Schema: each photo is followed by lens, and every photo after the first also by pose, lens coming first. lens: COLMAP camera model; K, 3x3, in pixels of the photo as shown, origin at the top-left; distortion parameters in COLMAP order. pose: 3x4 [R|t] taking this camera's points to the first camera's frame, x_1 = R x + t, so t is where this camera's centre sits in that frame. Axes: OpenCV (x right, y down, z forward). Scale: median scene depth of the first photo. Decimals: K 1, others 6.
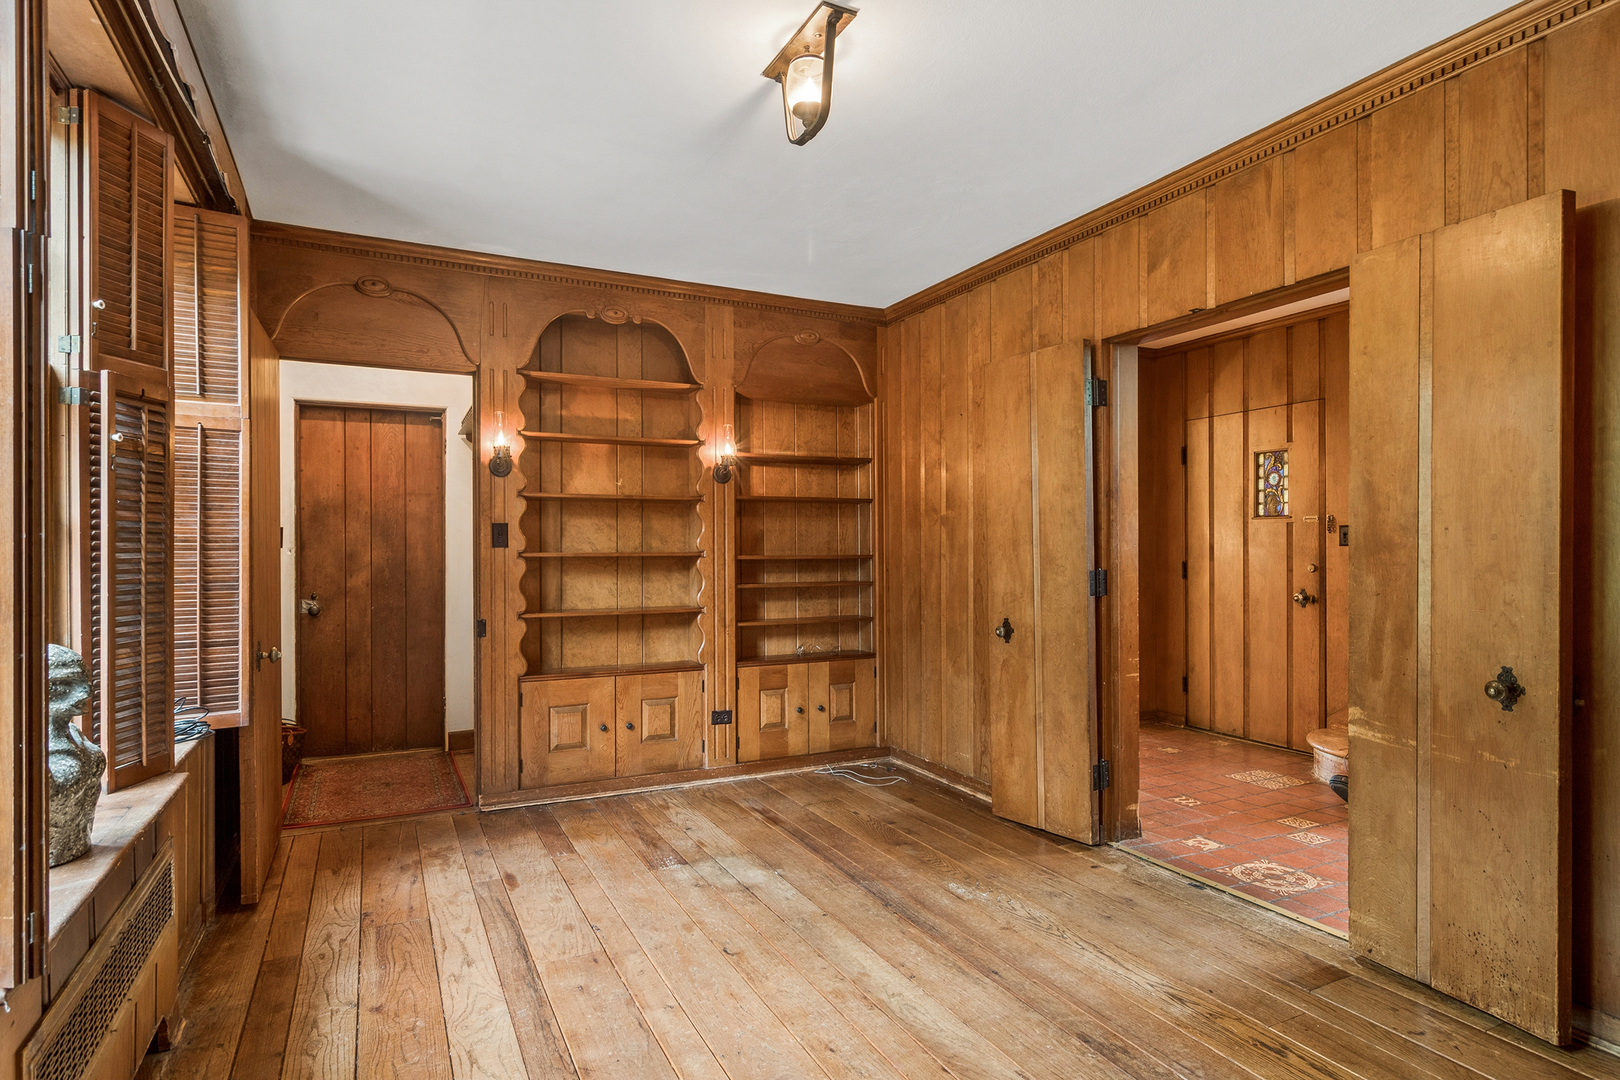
lens RADIAL K [[888.3, 0, 810.0], [0, 888.3, 540.0], [0, 0, 1]] dist [0.023698, -0.000005]
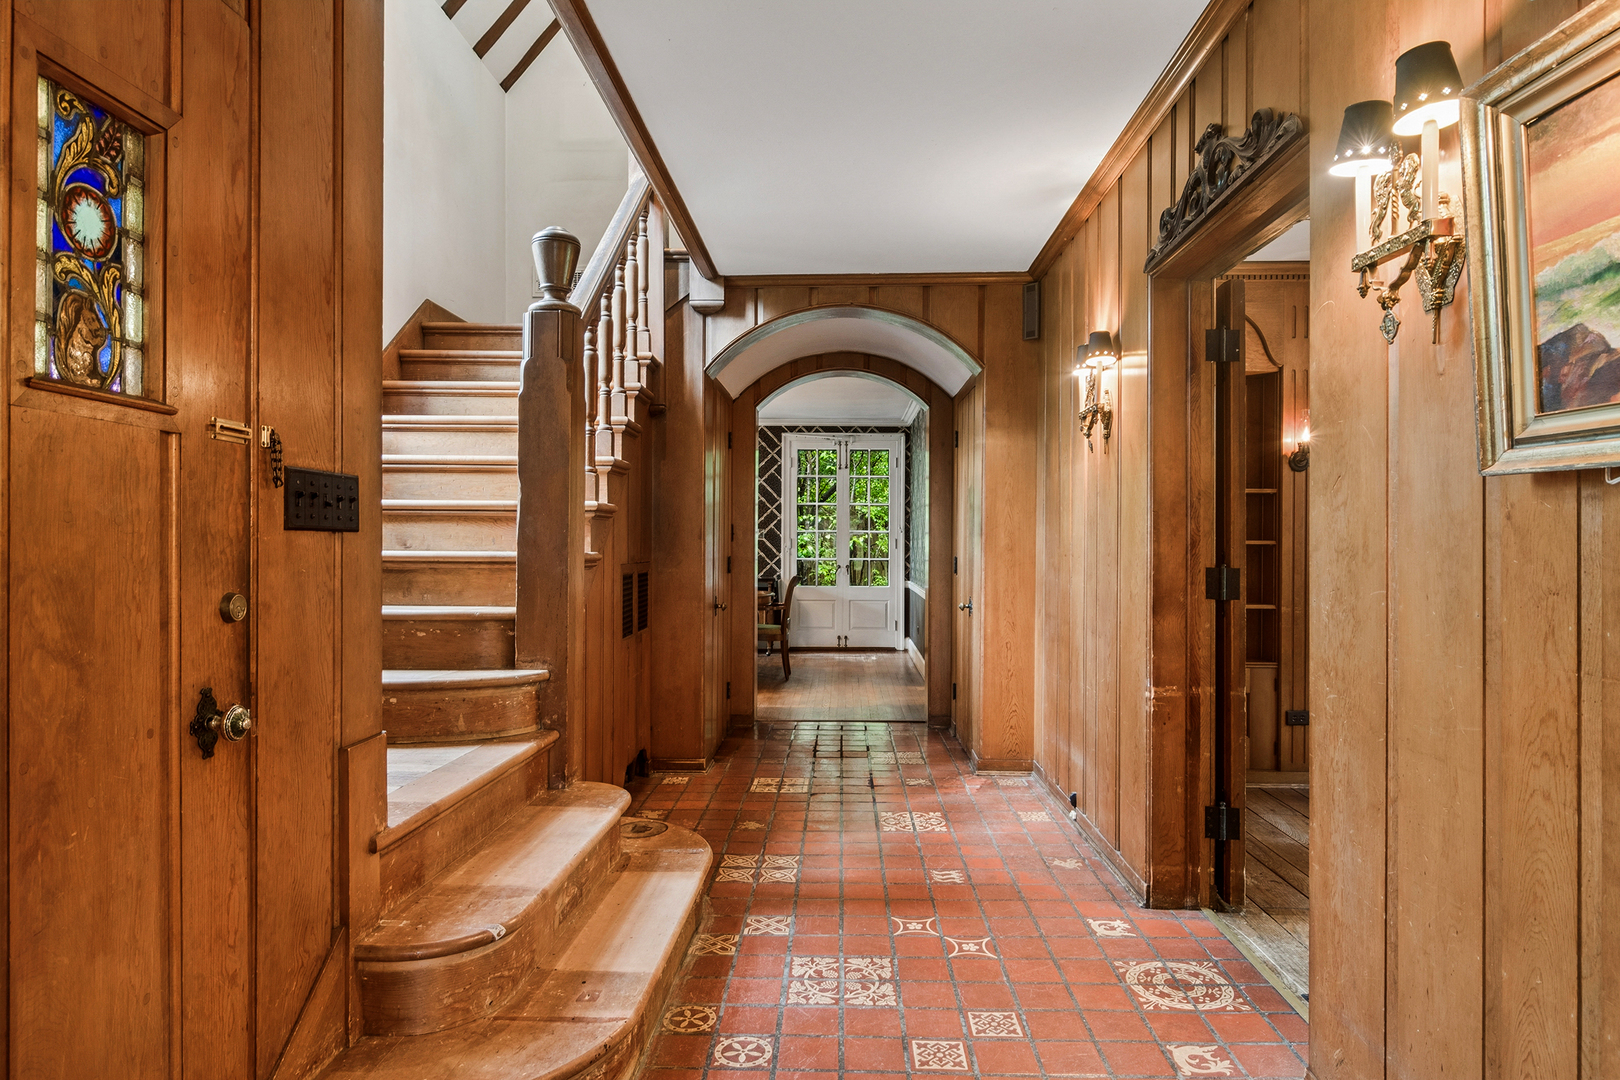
lens RADIAL K [[964.5, 0, 810.0], [0, 964.5, 540.0], [0, 0, 1]] dist [0.002184, 0.000546]
pose [[-0.877805, -0.000631, 0.479017, 0.362424], [-0.006801, 0.999915, -0.011146, 0.017591], [-0.478970, -0.013041, -0.877735, 1.662387]]
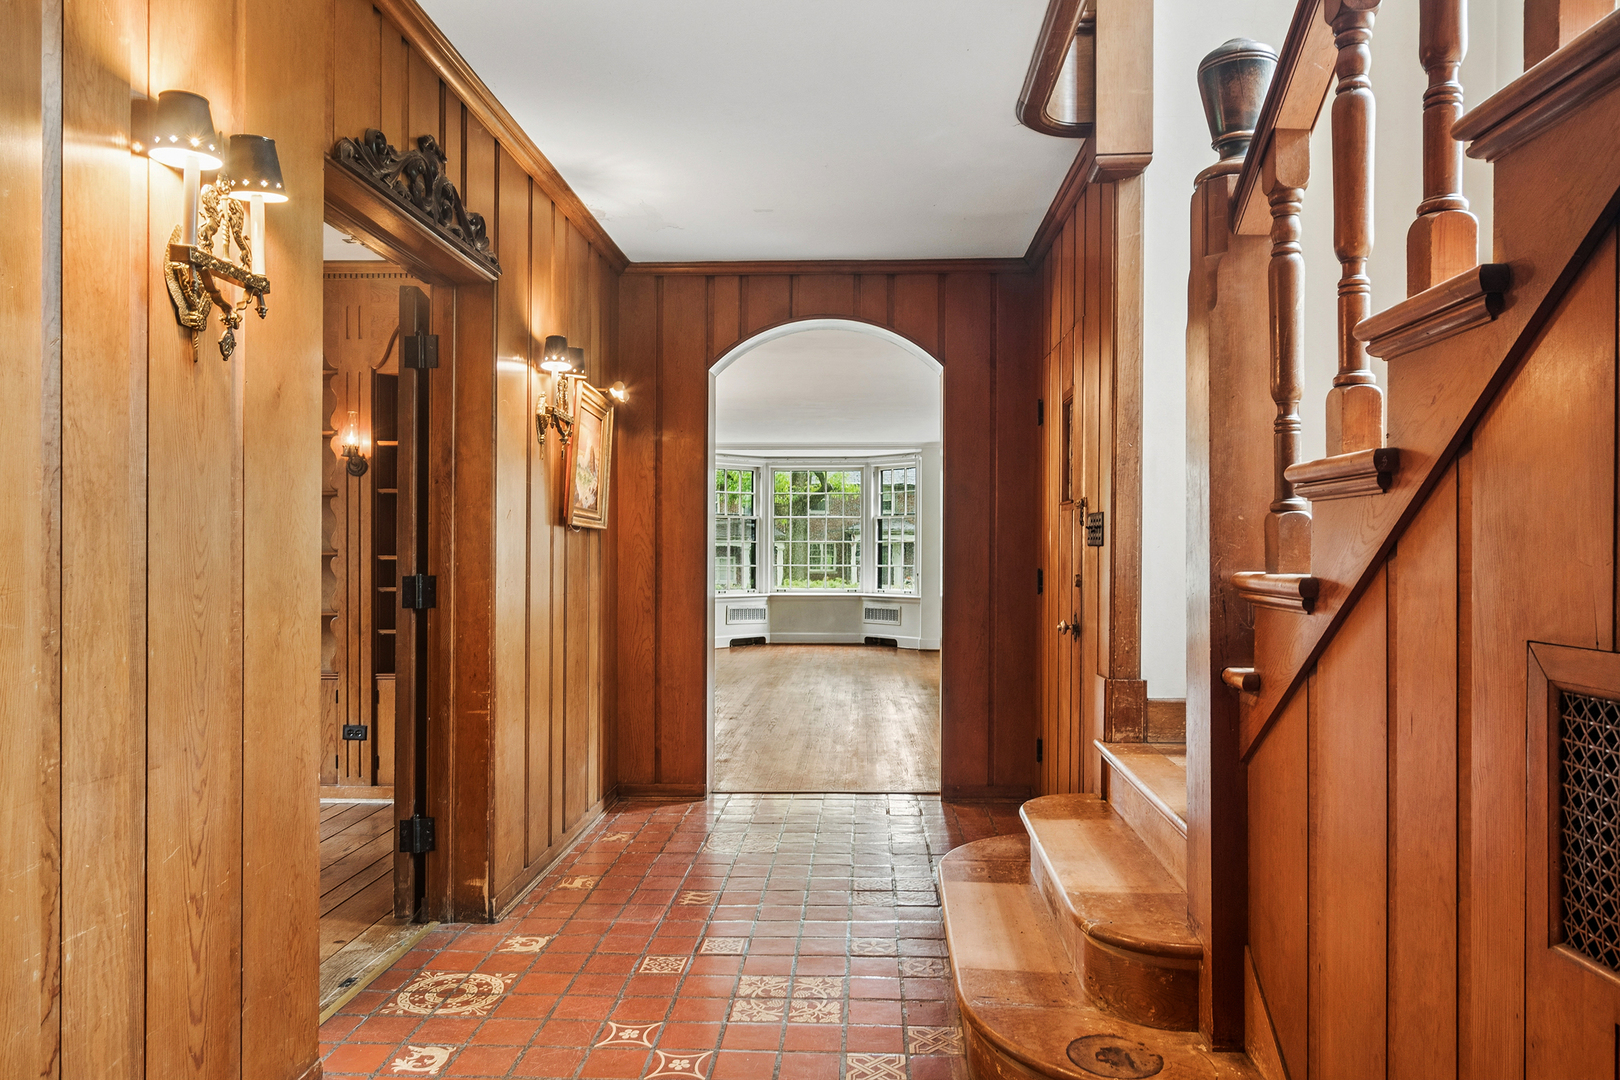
lens RADIAL K [[1067.8, 0, 810.0], [0, 1067.8, 540.0], [0, 0, 1]] dist [0.001965, -0.000044]
pose [[0.867985, -0.003371, -0.496579, 1.089441], [0.004396, 0.999990, 0.000895, 0.002167], [0.496571, -0.002960, 0.867991, 0.344582]]
